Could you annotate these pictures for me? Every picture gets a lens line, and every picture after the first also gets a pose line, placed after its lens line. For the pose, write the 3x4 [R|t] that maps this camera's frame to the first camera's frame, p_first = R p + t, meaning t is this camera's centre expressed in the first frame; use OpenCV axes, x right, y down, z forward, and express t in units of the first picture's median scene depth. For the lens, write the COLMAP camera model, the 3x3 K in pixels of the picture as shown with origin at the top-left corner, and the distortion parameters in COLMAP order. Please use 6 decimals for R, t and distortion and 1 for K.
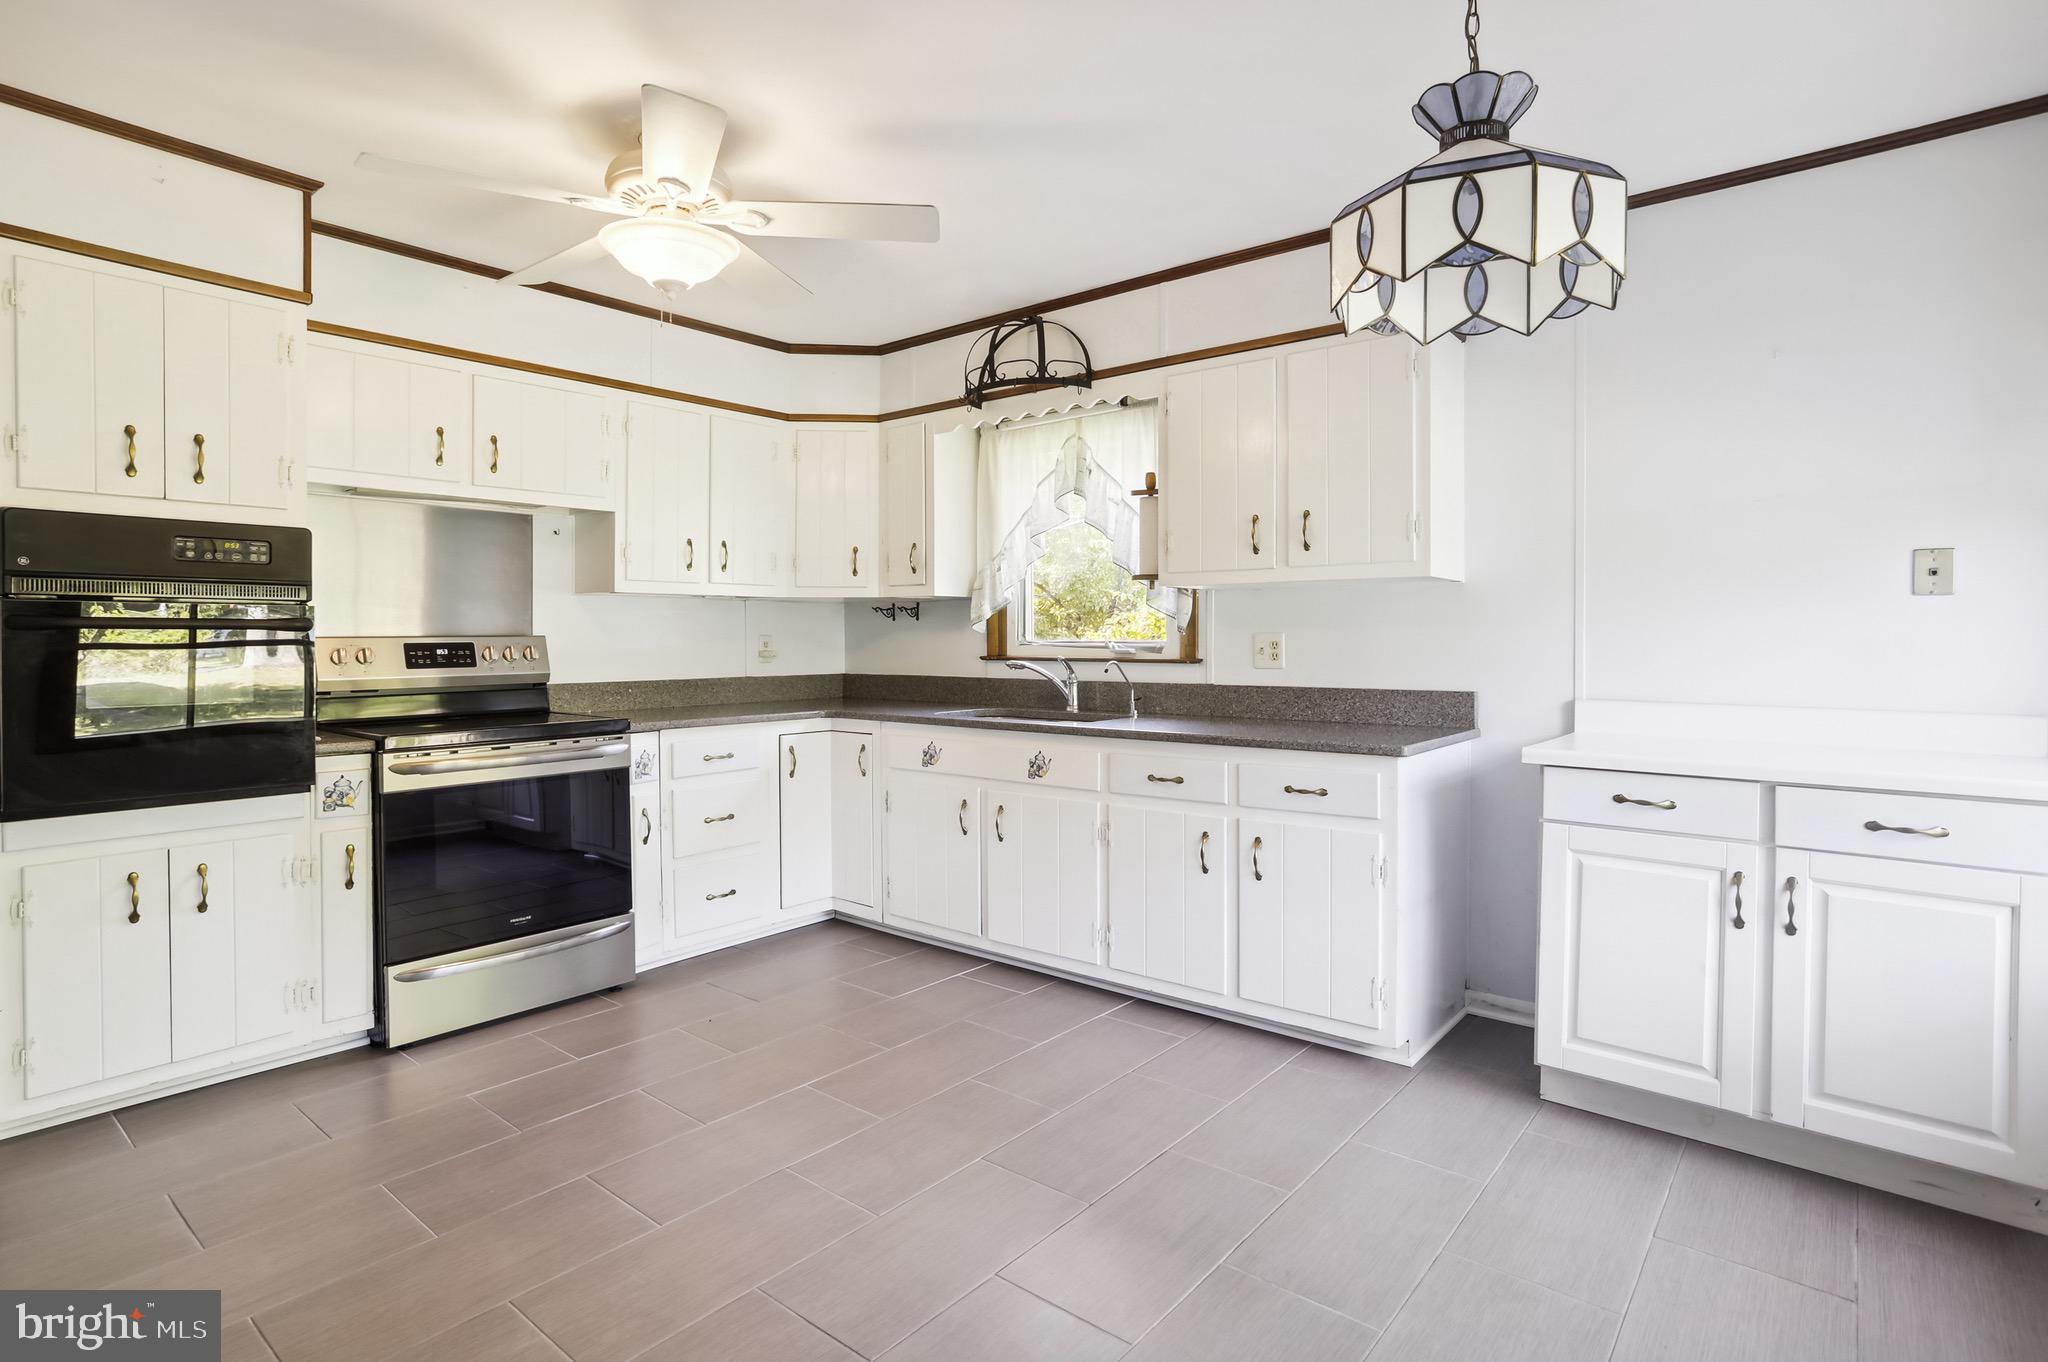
lens RADIAL K [[1034.0, 0, 1004.6], [0, 1034.0, 671.6], [0, 0, 1]] dist [-0.087663, 0.032349]
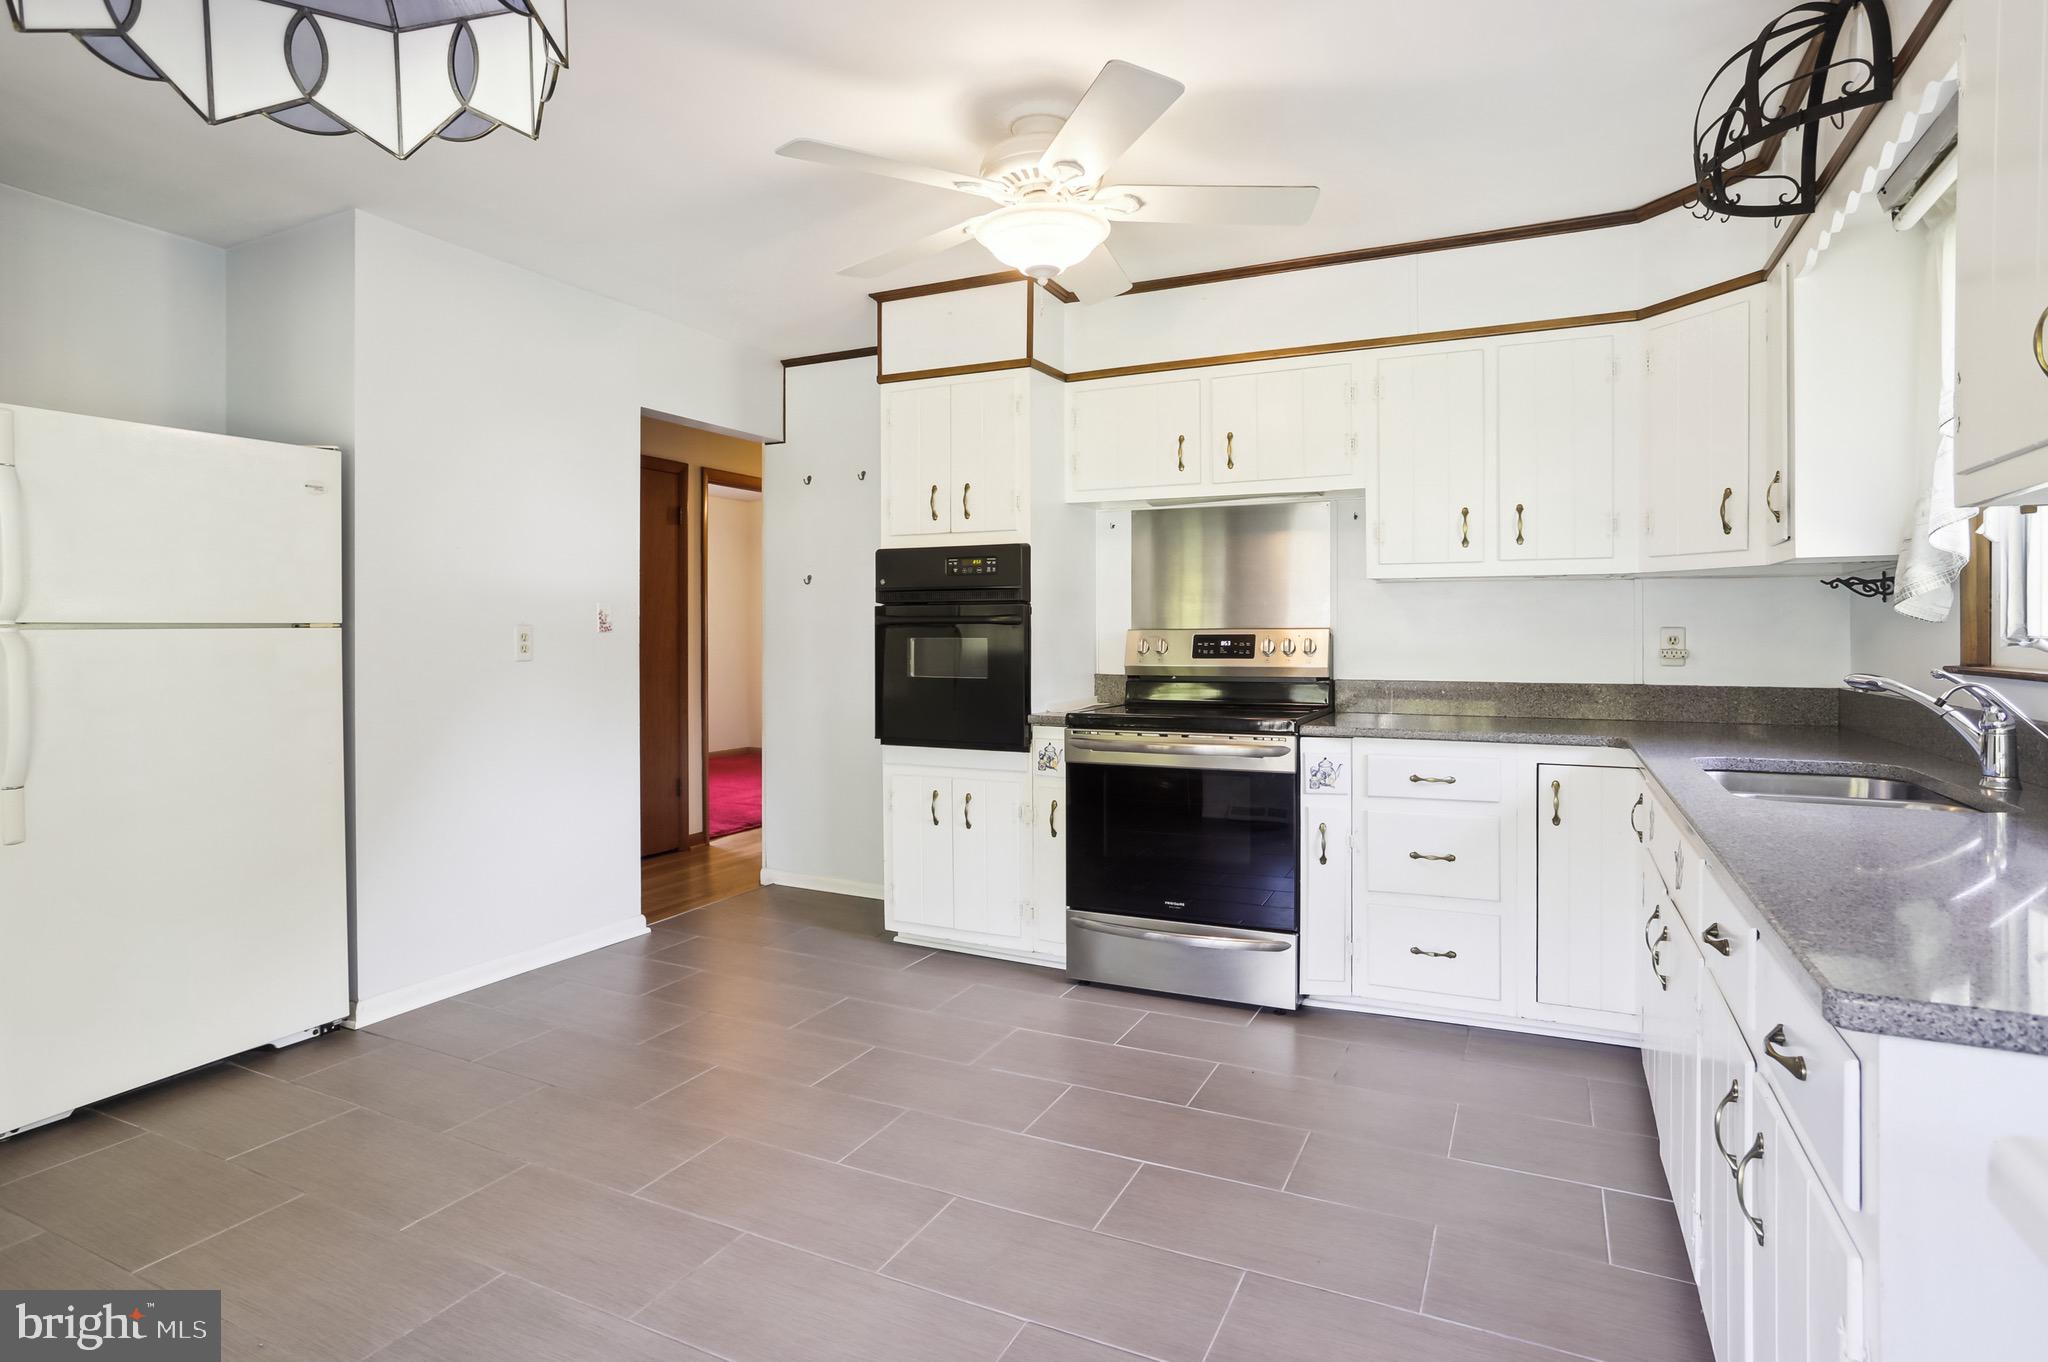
lens RADIAL K [[1034.0, 0, 1004.6], [0, 1034.0, 671.6], [0, 0, 1]] dist [-0.087663, 0.032349]
pose [[0.223140, 0.035977, -0.974122, 0.446395], [-0.030012, 0.999098, 0.030025, -0.015569], [0.974324, 0.022536, 0.224019, 0.537548]]
